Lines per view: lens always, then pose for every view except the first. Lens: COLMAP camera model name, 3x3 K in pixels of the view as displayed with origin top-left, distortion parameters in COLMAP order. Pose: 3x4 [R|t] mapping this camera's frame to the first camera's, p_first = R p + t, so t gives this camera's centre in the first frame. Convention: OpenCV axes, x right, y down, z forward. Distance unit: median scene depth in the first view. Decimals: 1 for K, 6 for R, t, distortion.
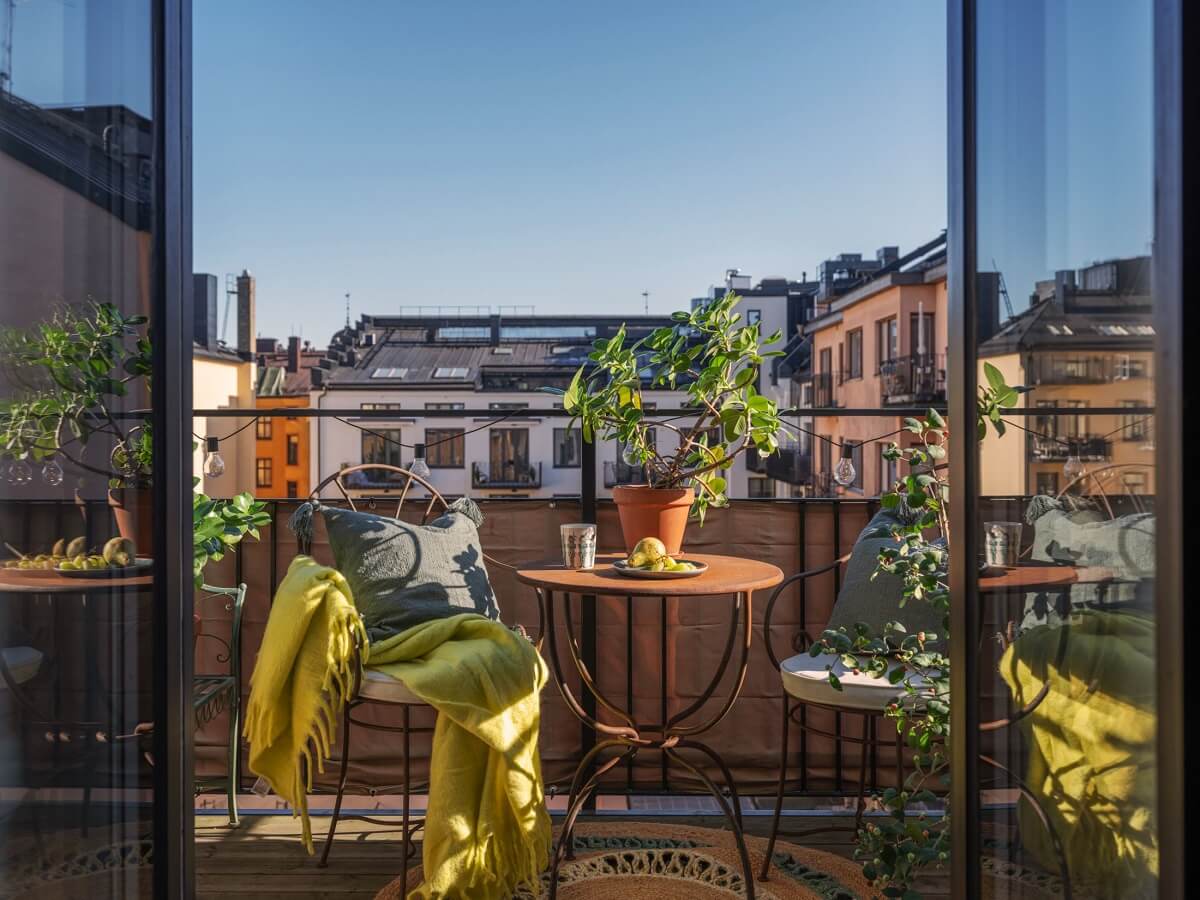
lens RADIAL K [[1170.2, 0, 595.6], [0, 1170.2, 428.9], [0, 0, 1]] dist [0.001960, 0.007473]
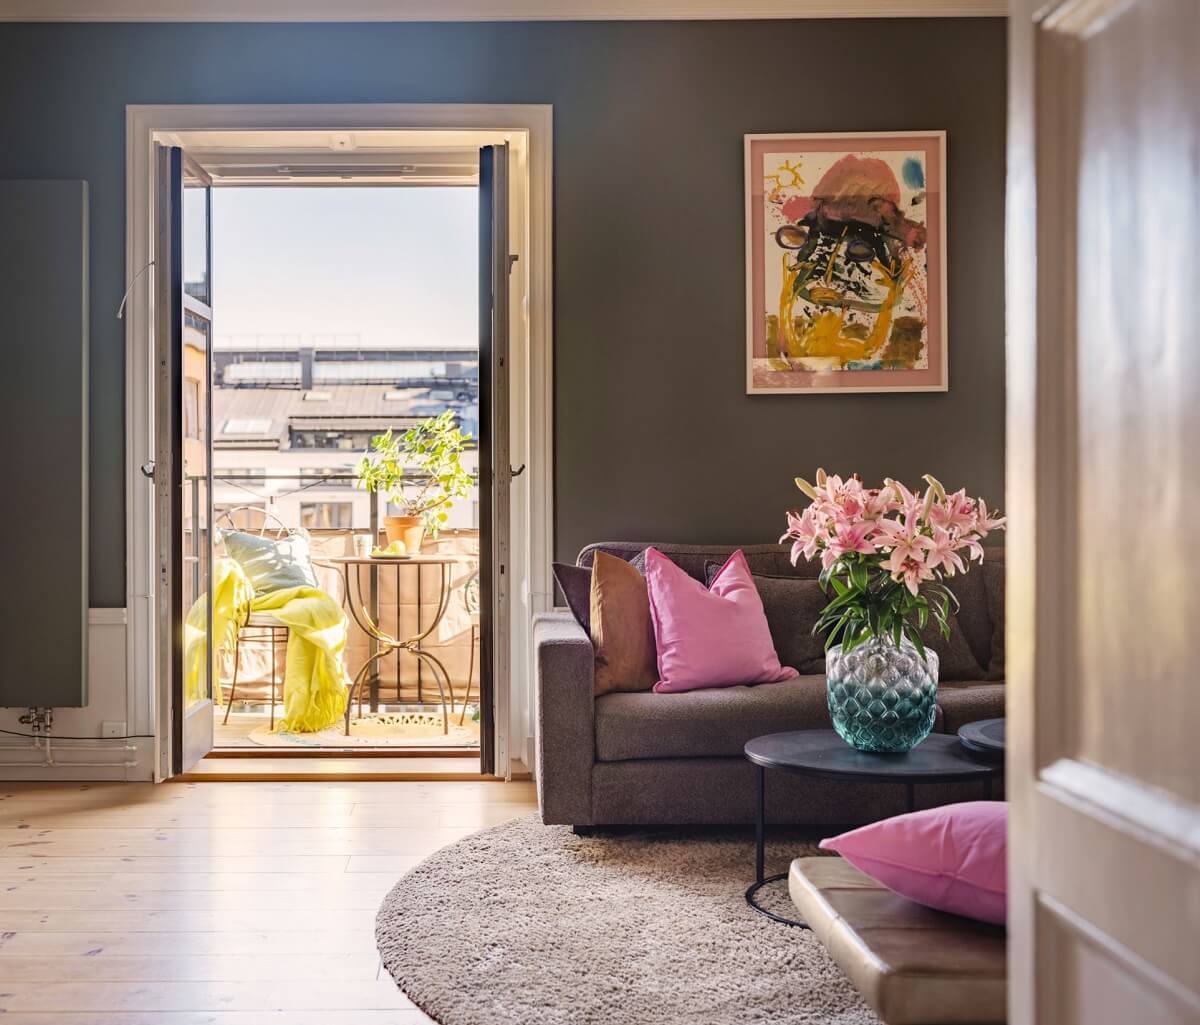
lens RADIAL K [[2024.6, 0, 600.0], [0, 2024.6, 512.5], [0, 0, 1]] dist [-0.022075, -0.041762]
pose [[0.998147, 0.002083, 0.060808, 0.029295], [-0.002125, 0.999998, 0.000630, 0.007153], [-0.060806, -0.000758, 0.998149, -0.398961]]
